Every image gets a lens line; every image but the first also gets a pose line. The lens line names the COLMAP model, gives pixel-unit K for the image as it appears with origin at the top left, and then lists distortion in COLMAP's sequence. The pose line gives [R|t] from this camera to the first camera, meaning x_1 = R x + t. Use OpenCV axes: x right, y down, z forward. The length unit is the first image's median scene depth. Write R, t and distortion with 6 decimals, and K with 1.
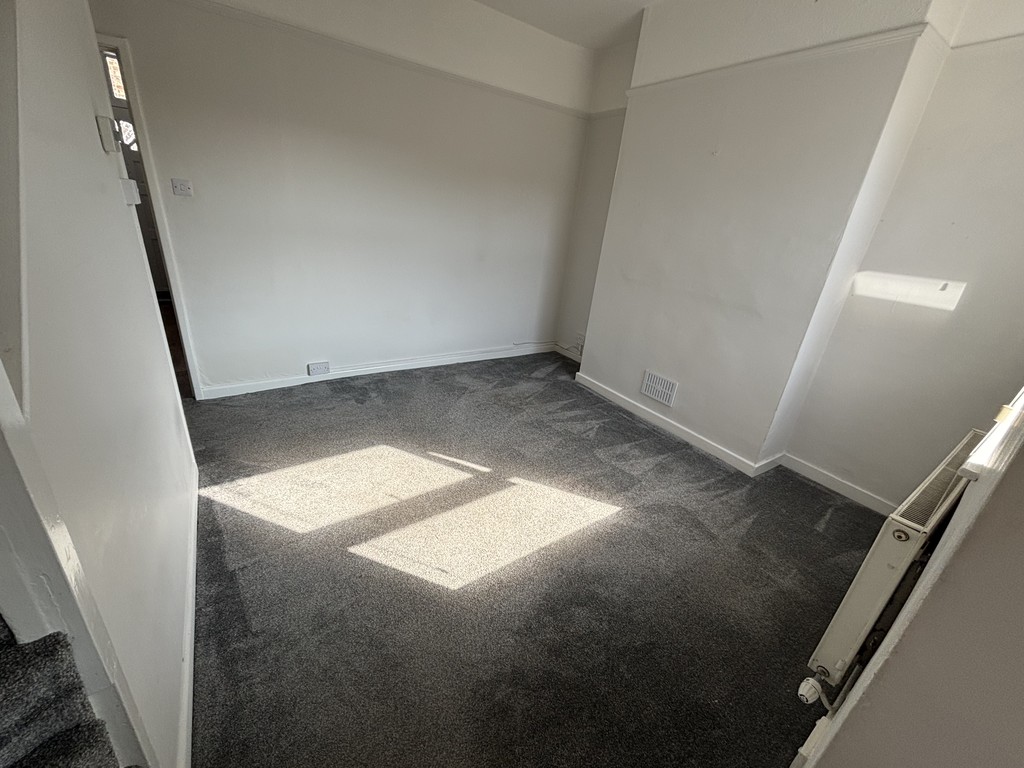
lens RADIAL K [[411.6, 0, 514.7], [0, 411.6, 383.0], [0, 0, 1]] dist [-0.002679, -0.000203]
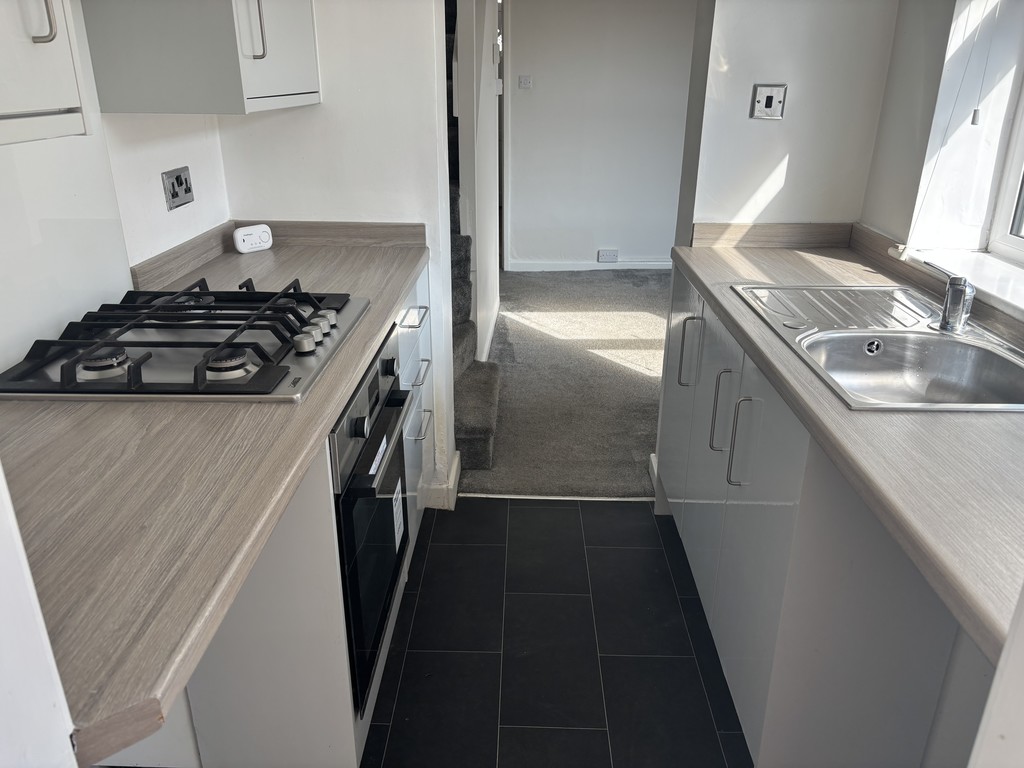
lens RADIAL K [[771.3, 0, 514.5], [0, 771.3, 392.8], [0, 0, 1]] dist [0.015558, -0.012191]
pose [[0.799309, 0.141931, -0.583918, 0.525343], [-0.161706, 0.986666, 0.018471, 0.328171], [0.578753, 0.079659, 0.811603, -0.667659]]
